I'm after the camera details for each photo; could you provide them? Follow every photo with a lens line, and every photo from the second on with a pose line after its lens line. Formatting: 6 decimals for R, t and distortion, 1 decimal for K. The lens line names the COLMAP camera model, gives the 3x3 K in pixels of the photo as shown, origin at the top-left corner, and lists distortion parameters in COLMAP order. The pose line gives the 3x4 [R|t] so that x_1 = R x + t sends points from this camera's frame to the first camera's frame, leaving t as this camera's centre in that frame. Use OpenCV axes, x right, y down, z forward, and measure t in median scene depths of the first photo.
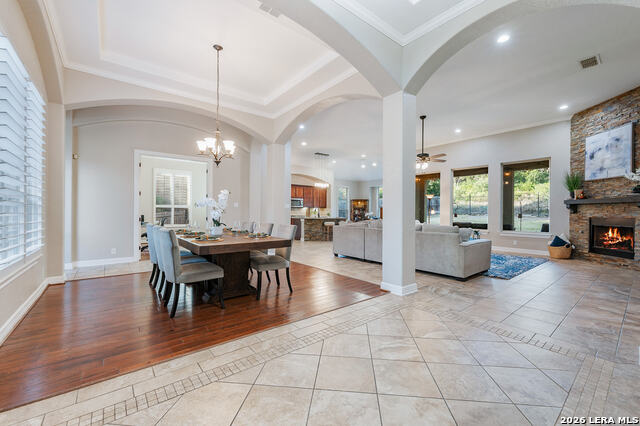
lens RADIAL K [[258.8, 0, 319.9], [0, 258.8, 211.6], [0, 0, 1]] dist [-0.007919, -0.000143]
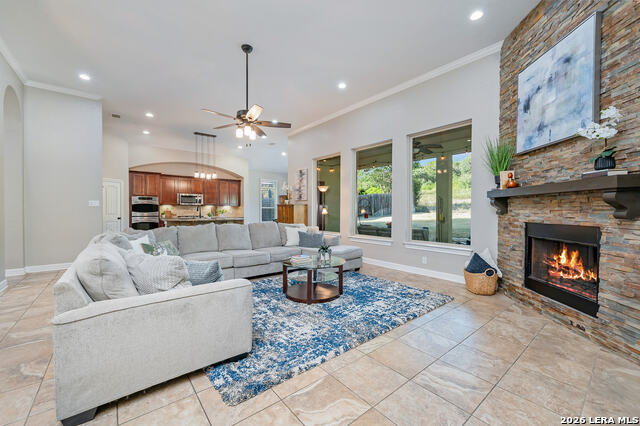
lens RADIAL K [[258.8, 0, 321.9], [0, 258.8, 212.2], [0, 0, 1]] dist [-0.007919, -0.000143]
pose [[0.999654, -0.004189, 0.025966, 0.630574], [0.003948, 0.999949, 0.009347, -0.004914], [-0.026004, -0.009241, 0.999619, 0.485354]]
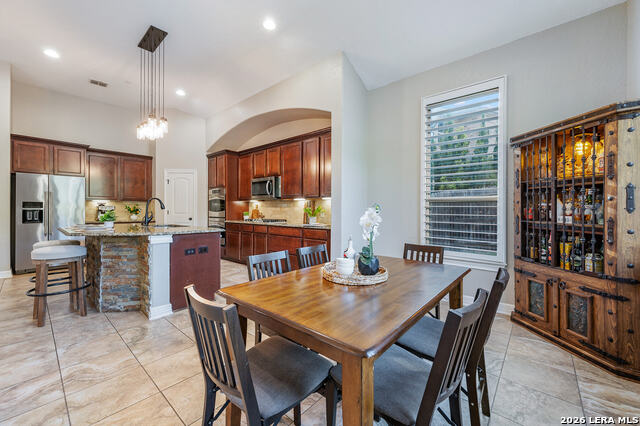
lens RADIAL K [[254.9, 0, 323.5], [0, 254.9, 208.7], [0, 0, 1]] dist [0.001477, 0.000898]
pose [[0.183848, -0.005297, -0.982940, 0.736355], [0.001375, 0.999986, -0.005131, 0.000687], [0.982954, -0.000409, 0.183853, 2.284418]]
